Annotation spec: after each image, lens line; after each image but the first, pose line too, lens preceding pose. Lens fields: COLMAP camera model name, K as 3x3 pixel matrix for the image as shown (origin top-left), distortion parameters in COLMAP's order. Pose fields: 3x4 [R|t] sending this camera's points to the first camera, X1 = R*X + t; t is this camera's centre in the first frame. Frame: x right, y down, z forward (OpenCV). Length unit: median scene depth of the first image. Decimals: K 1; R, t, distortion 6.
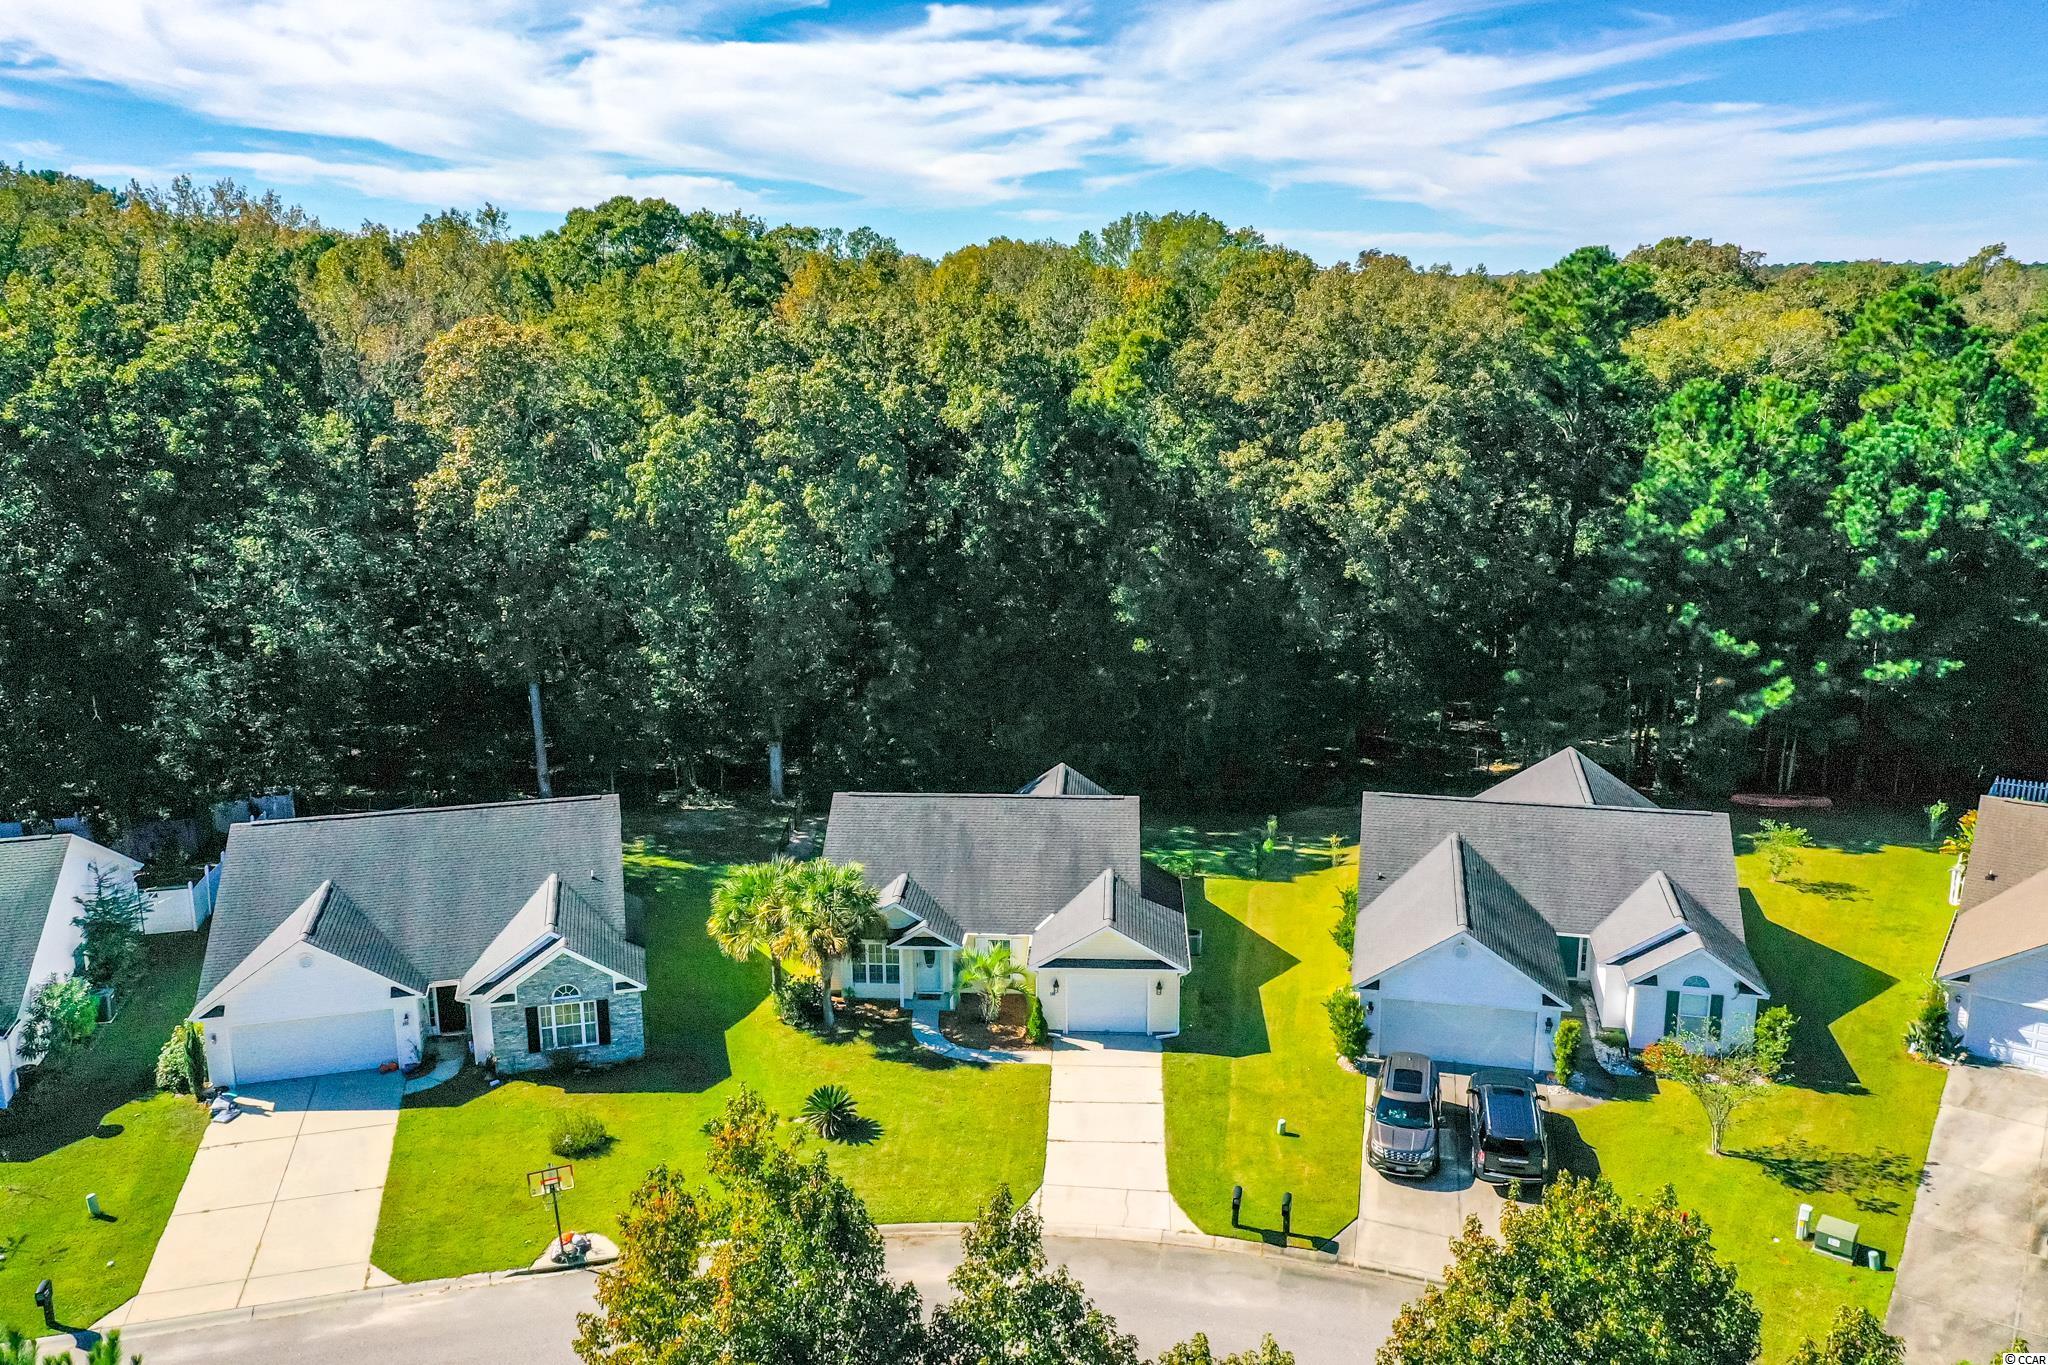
lens RADIAL K [[1625.0, 0, 1021.0], [0, 1625.0, 653.6], [0, 0, 1]] dist [0.012525, 0.071755]
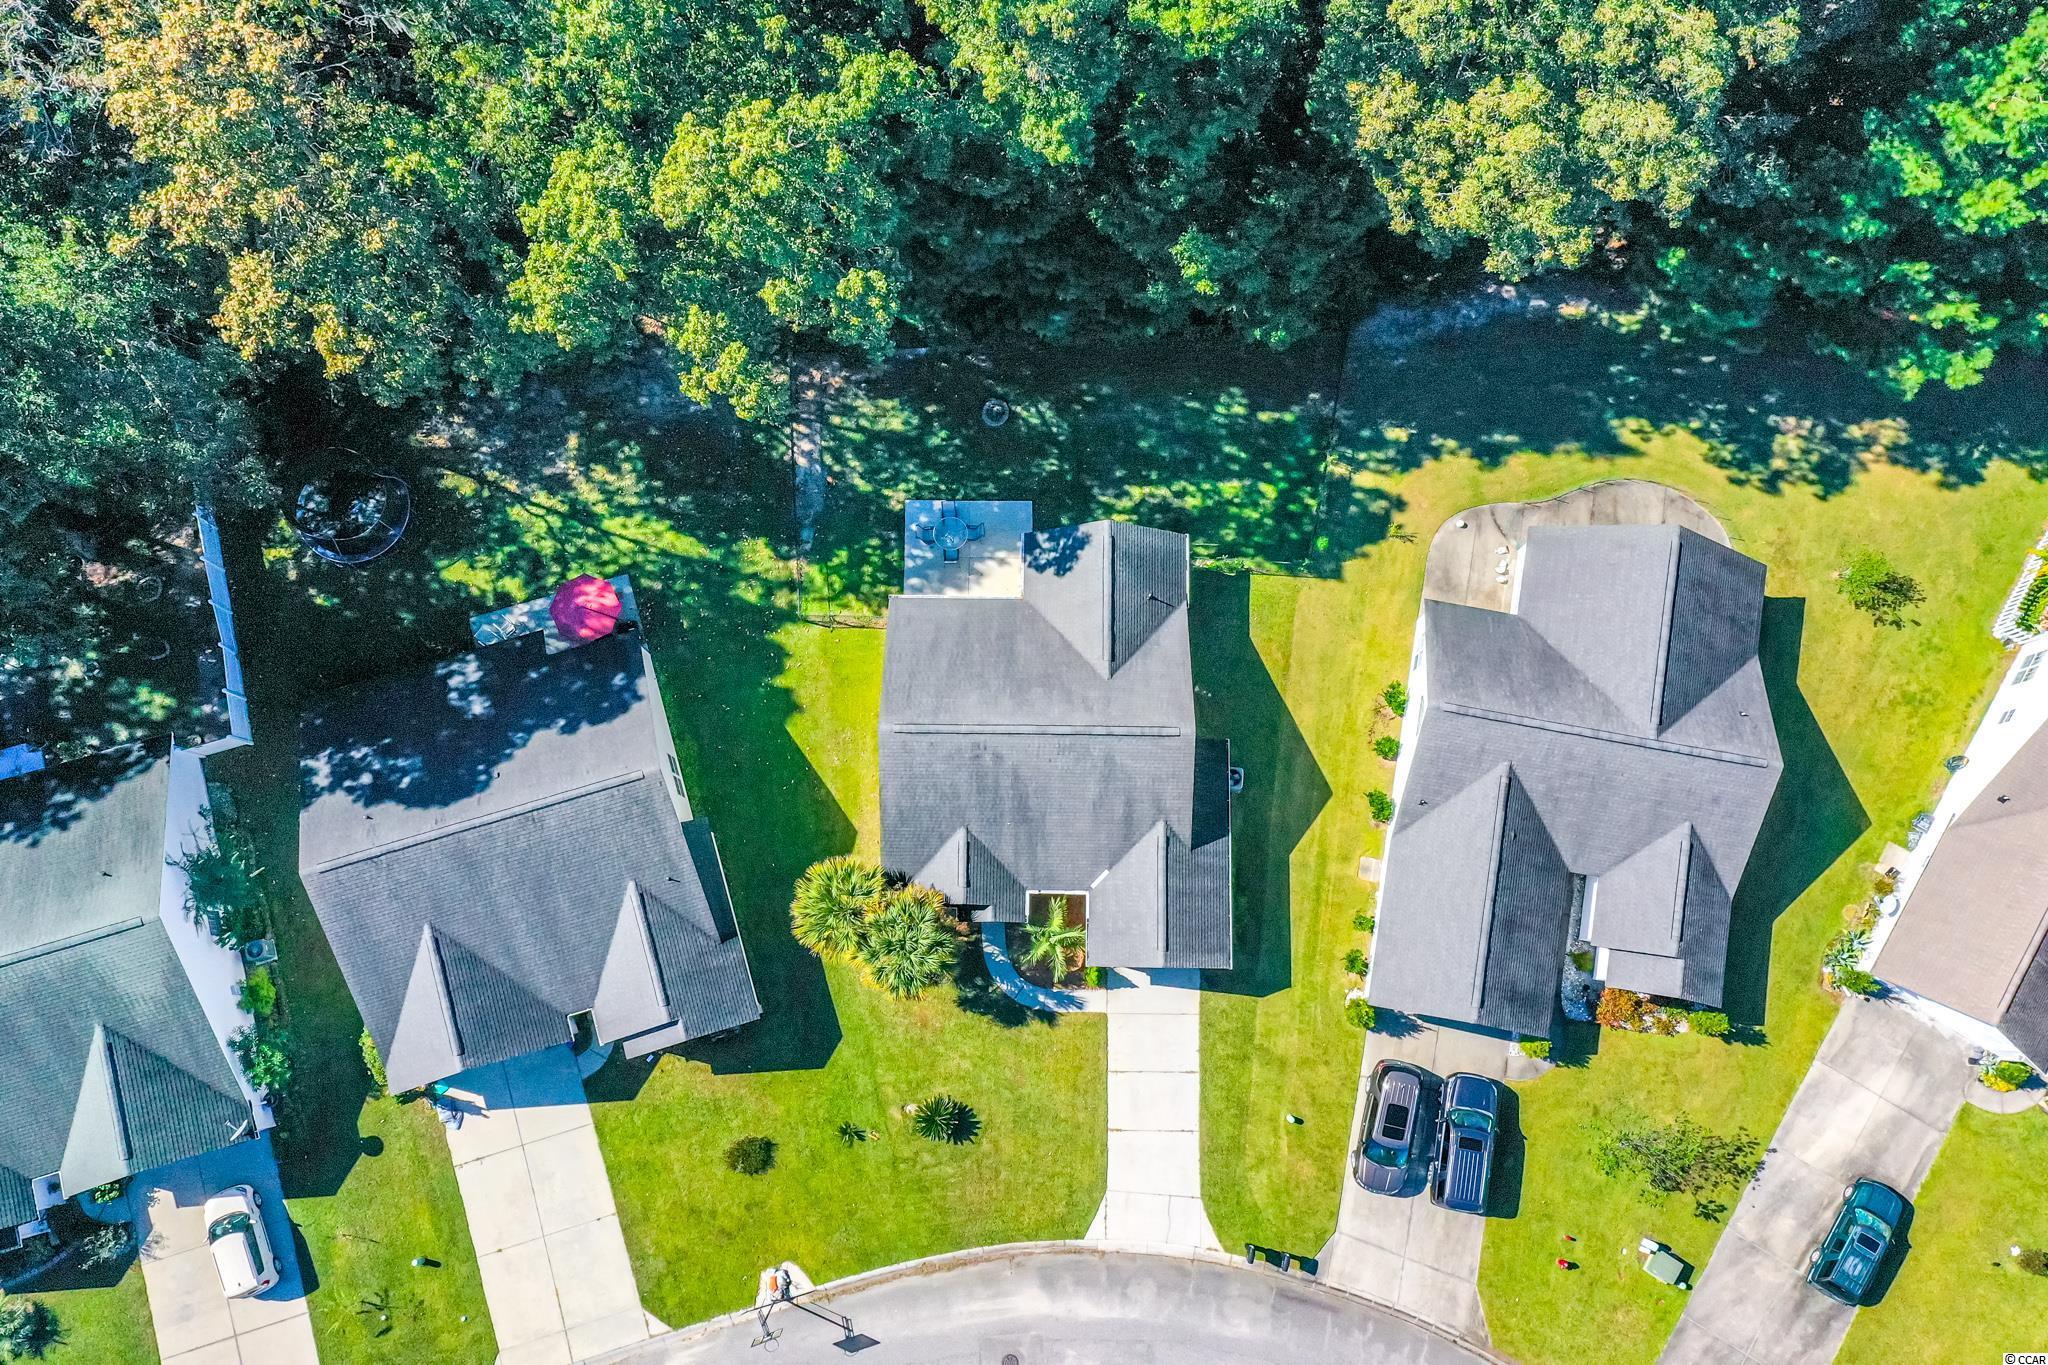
lens RADIAL K [[1625.0, 0, 1021.0], [0, 1625.0, 653.6], [0, 0, 1]] dist [0.012525, 0.071755]
pose [[0.998882, -0.045469, 0.012945, -0.044926], [0.005978, 0.393114, 0.919471, -0.885829], [-0.046896, -0.918365, 0.392946, 0.720453]]
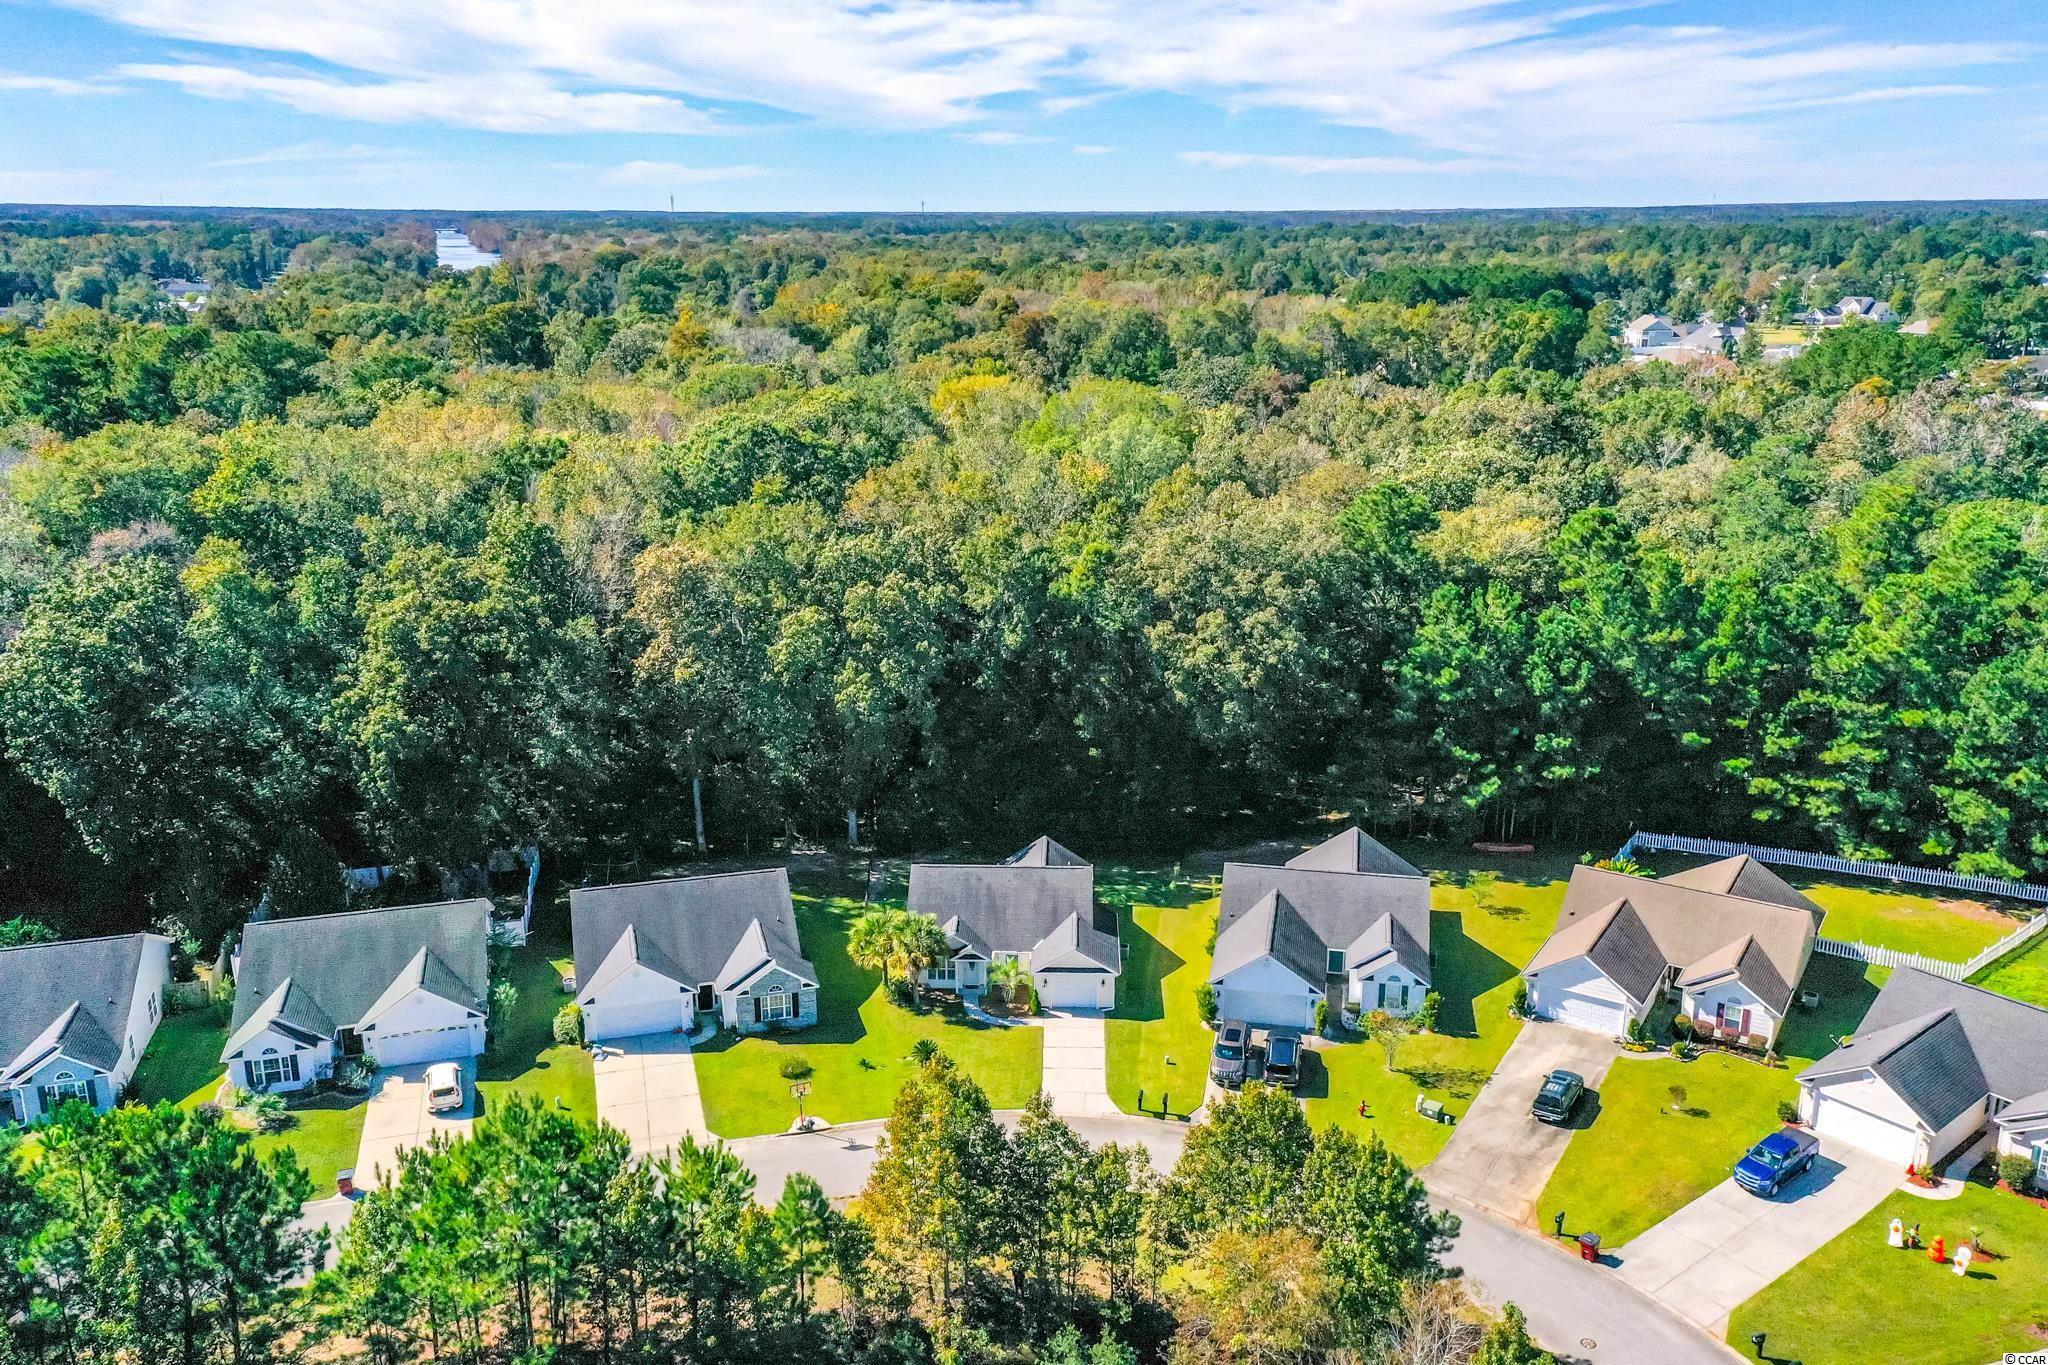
lens RADIAL K [[1625.0, 0, 1021.0], [0, 1625.0, 653.6], [0, 0, 1]] dist [0.012525, 0.071755]
pose [[0.999653, -0.002259, 0.026252, -0.049354], [0.001121, 0.999061, 0.043313, -0.224096], [-0.026325, -0.043269, 0.998717, -0.735630]]
